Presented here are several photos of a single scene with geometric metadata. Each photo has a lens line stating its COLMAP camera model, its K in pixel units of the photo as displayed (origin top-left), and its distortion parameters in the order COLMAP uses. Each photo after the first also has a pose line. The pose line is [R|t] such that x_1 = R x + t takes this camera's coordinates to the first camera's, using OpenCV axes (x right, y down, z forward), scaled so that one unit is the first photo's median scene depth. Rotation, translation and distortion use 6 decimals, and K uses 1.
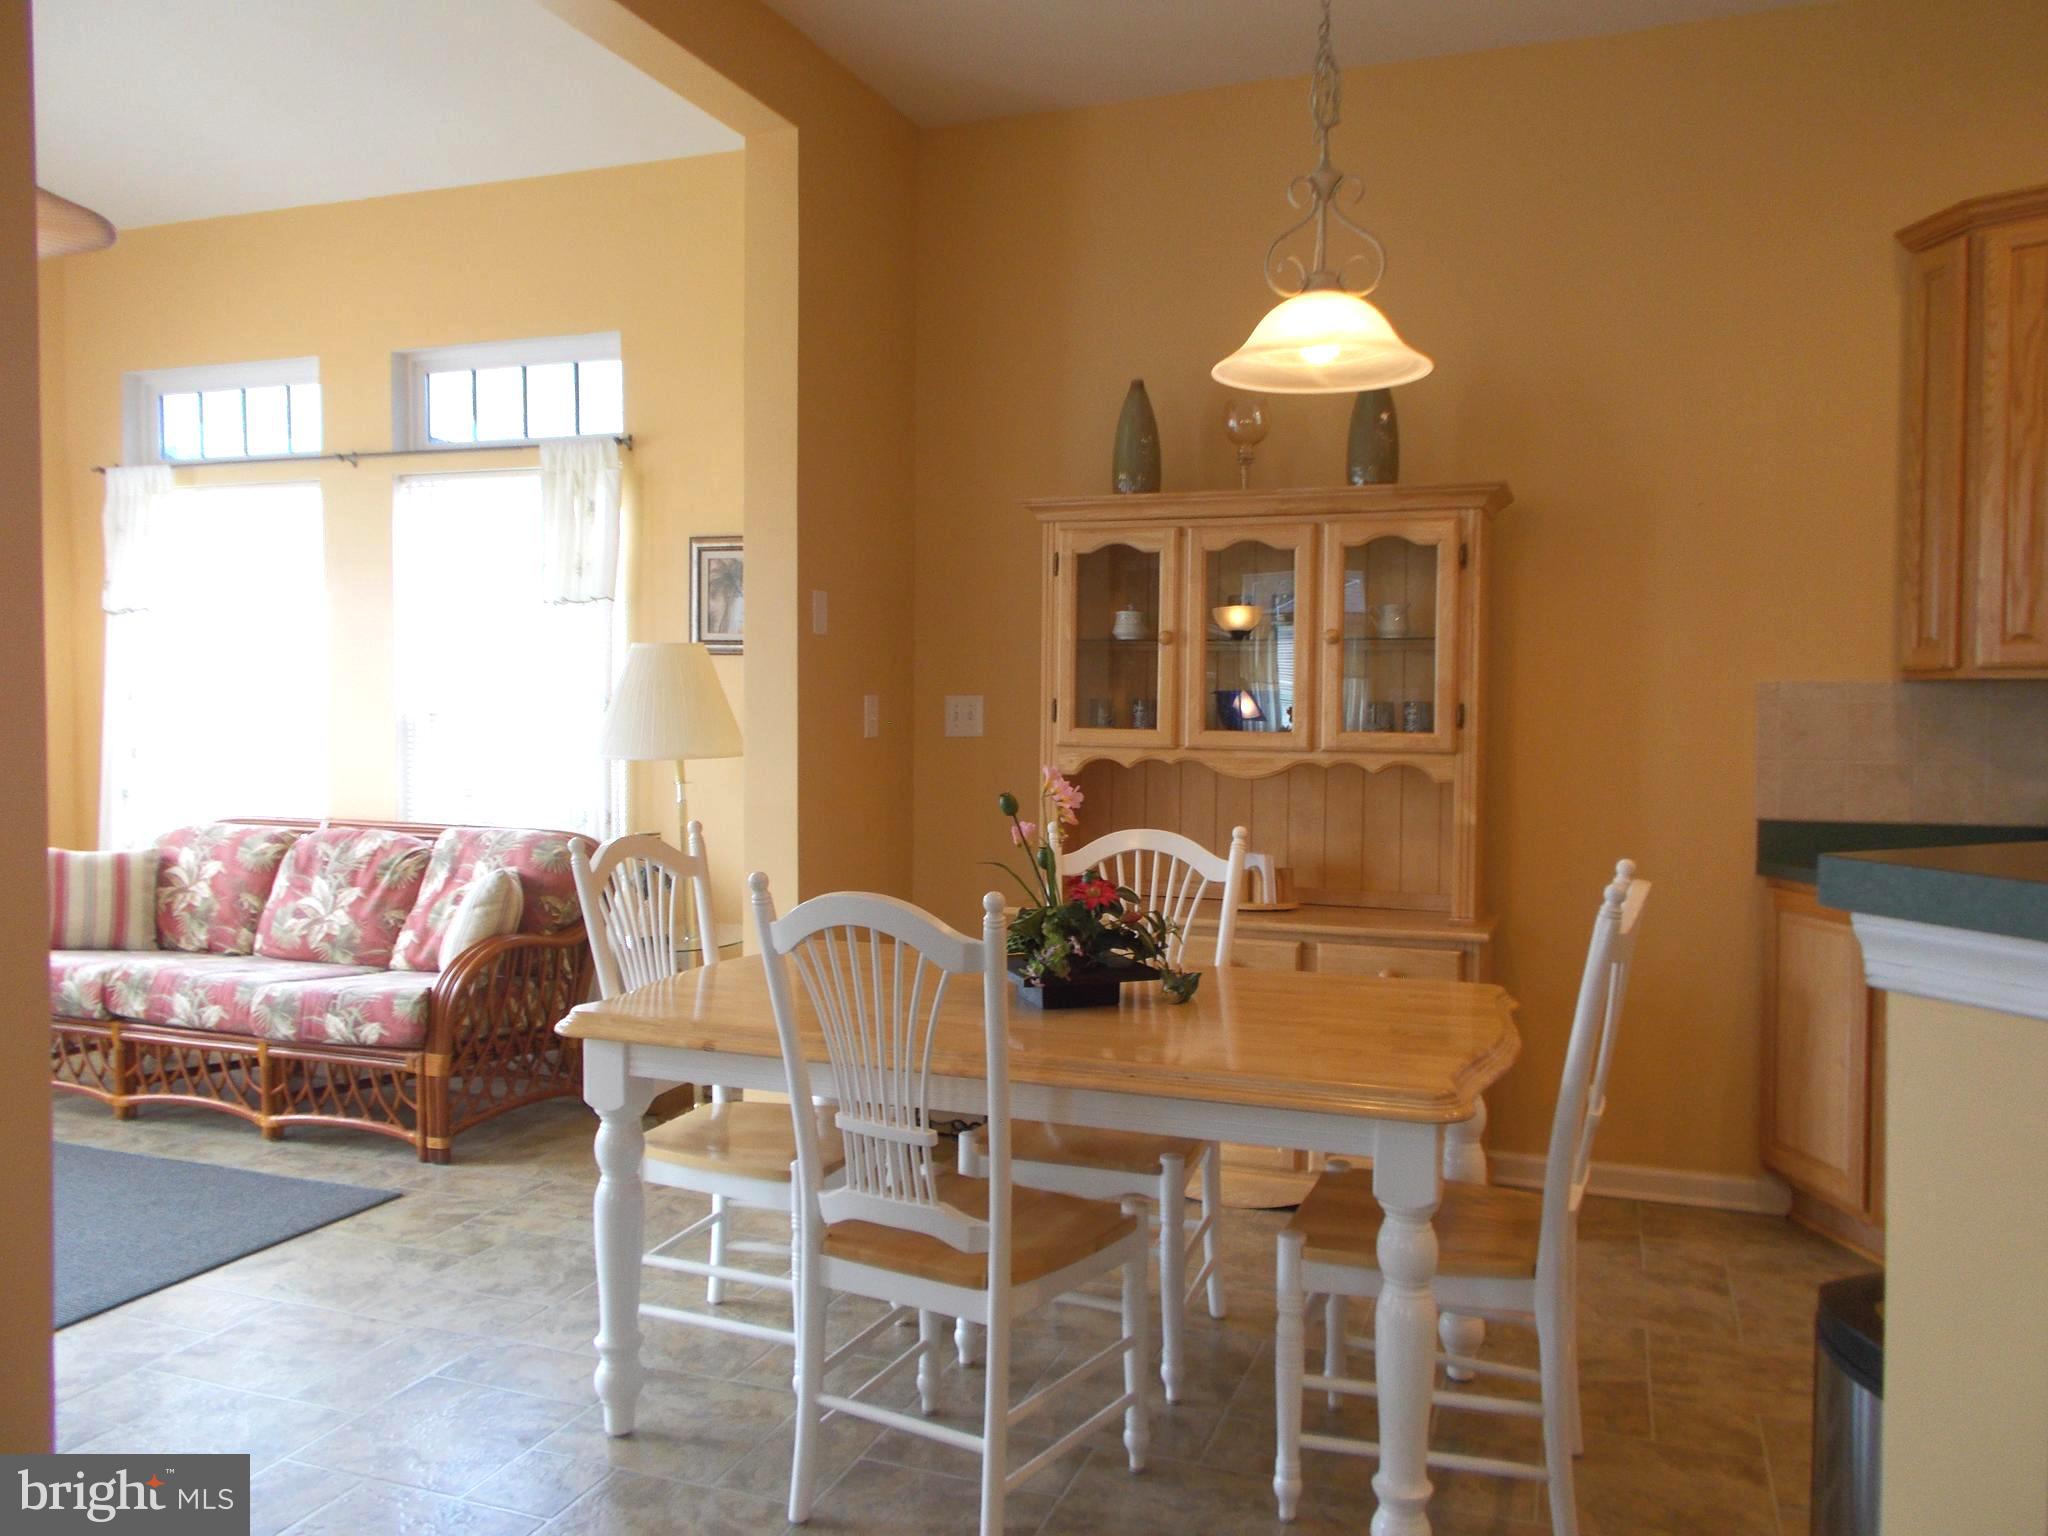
lens RADIAL K [[1578.9, 0, 1024.0], [0, 1578.9, 768.0], [0, 0, 1]] dist [0.006313, -0.002430]
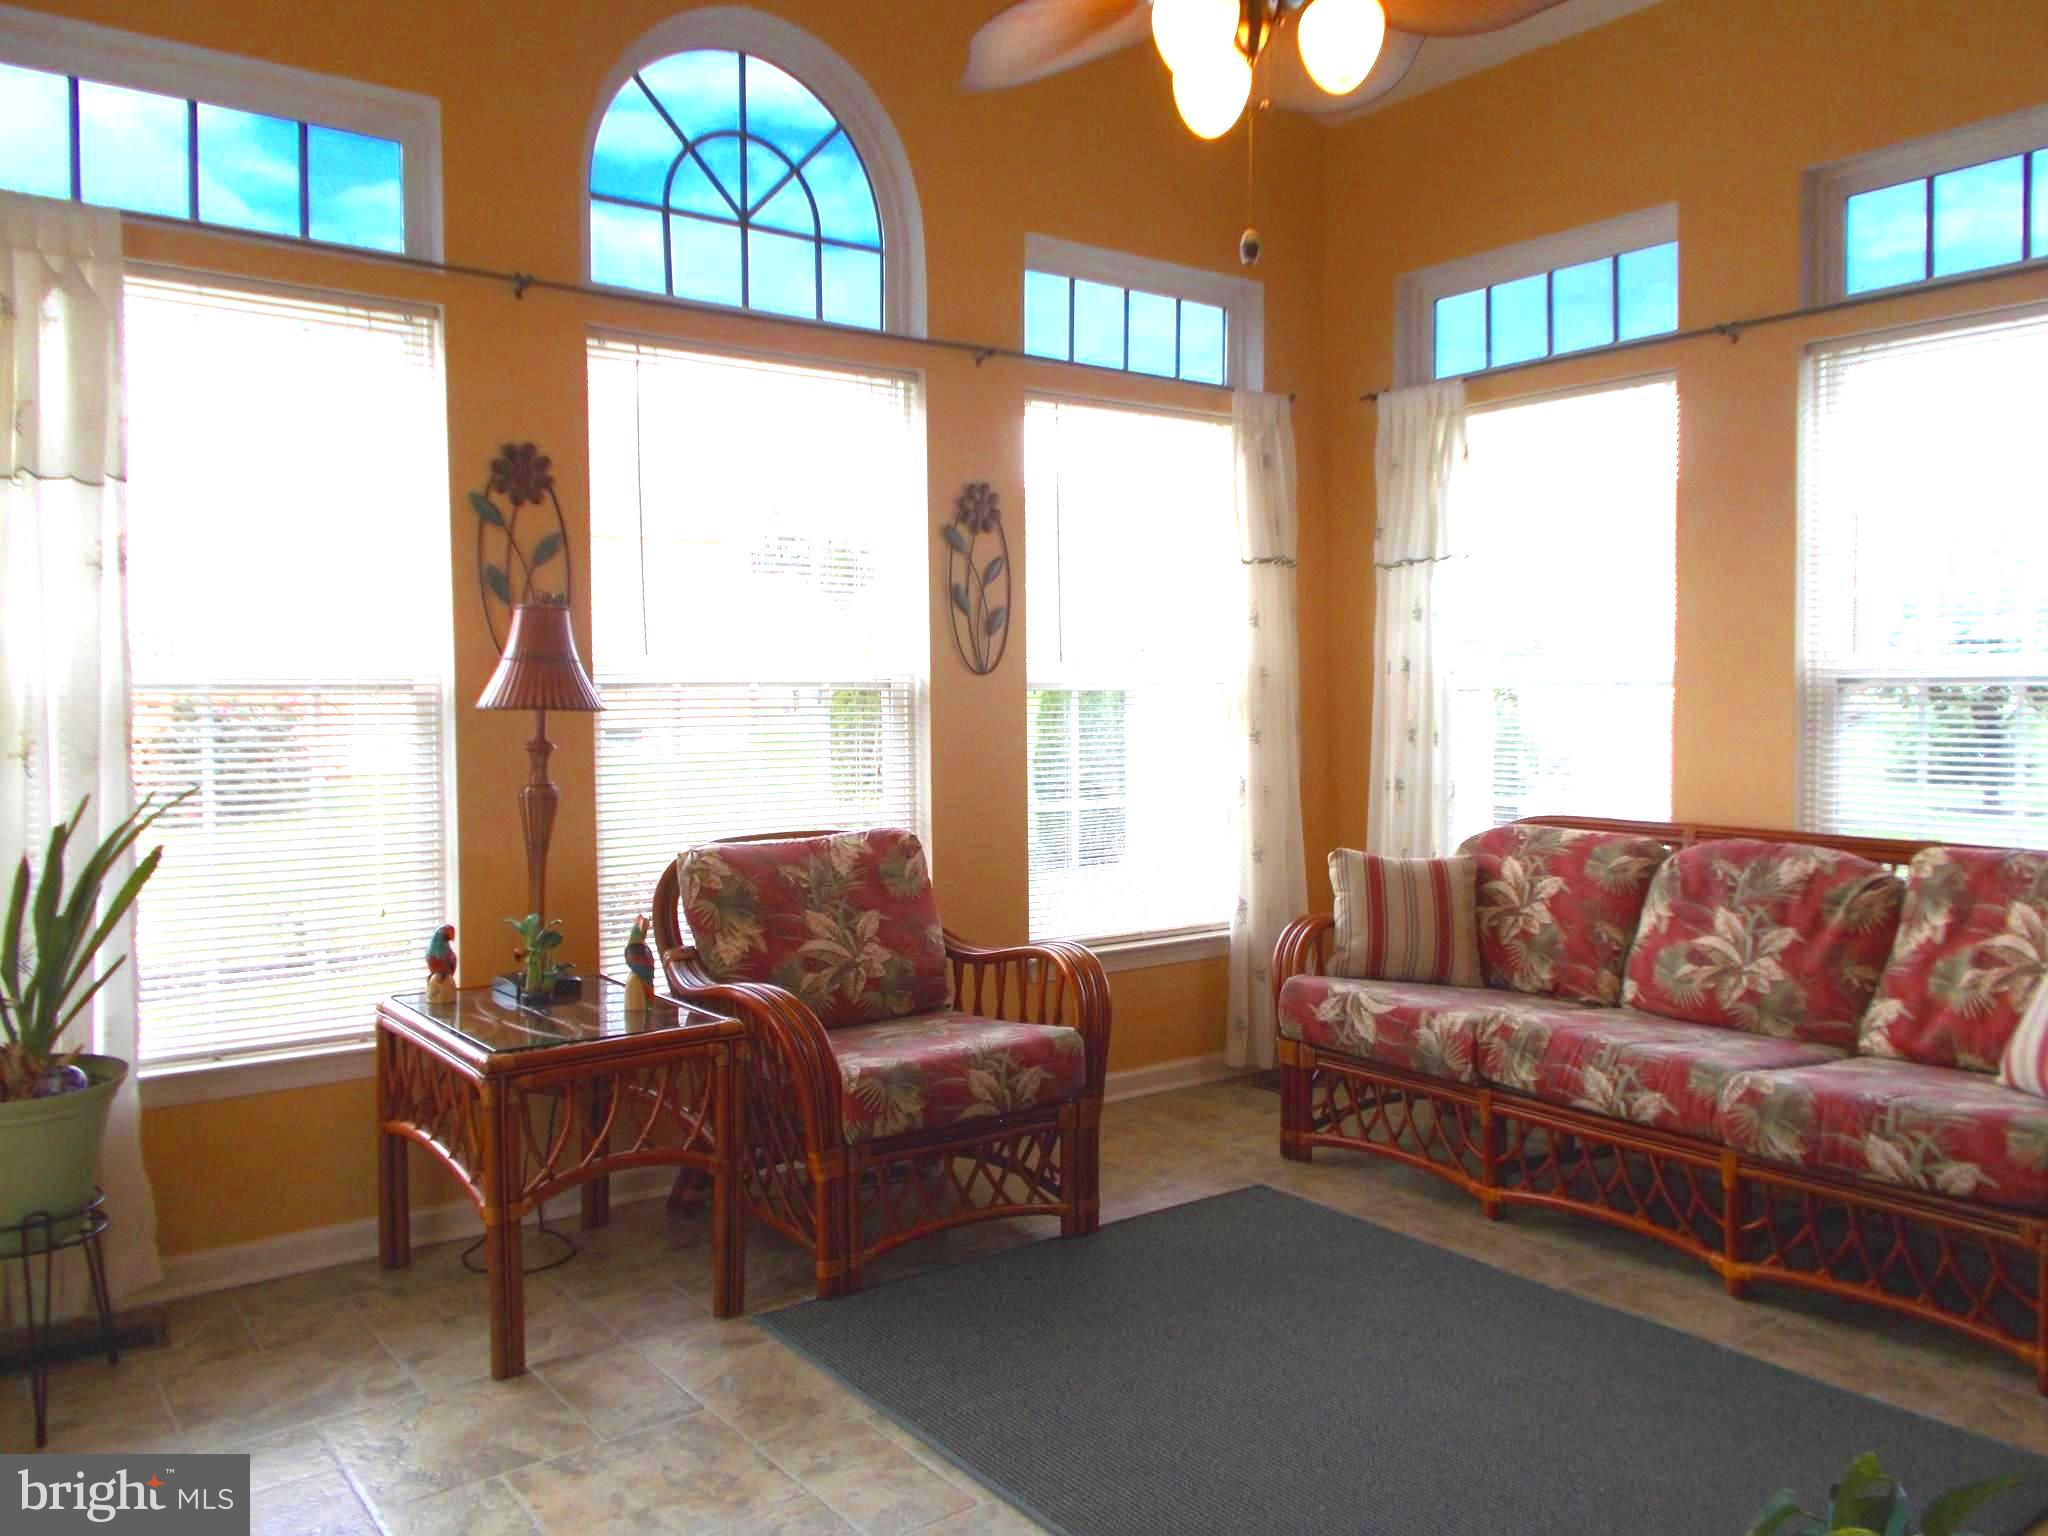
lens RADIAL K [[1578.9, 0, 1024.0], [0, 1578.9, 768.0], [0, 0, 1]] dist [0.006313, -0.002430]
pose [[0.844714, 0.014607, -0.535019, -0.334980], [-0.010761, 0.999889, 0.010307, 0.001493], [0.535110, -0.002949, 0.844777, 0.228130]]
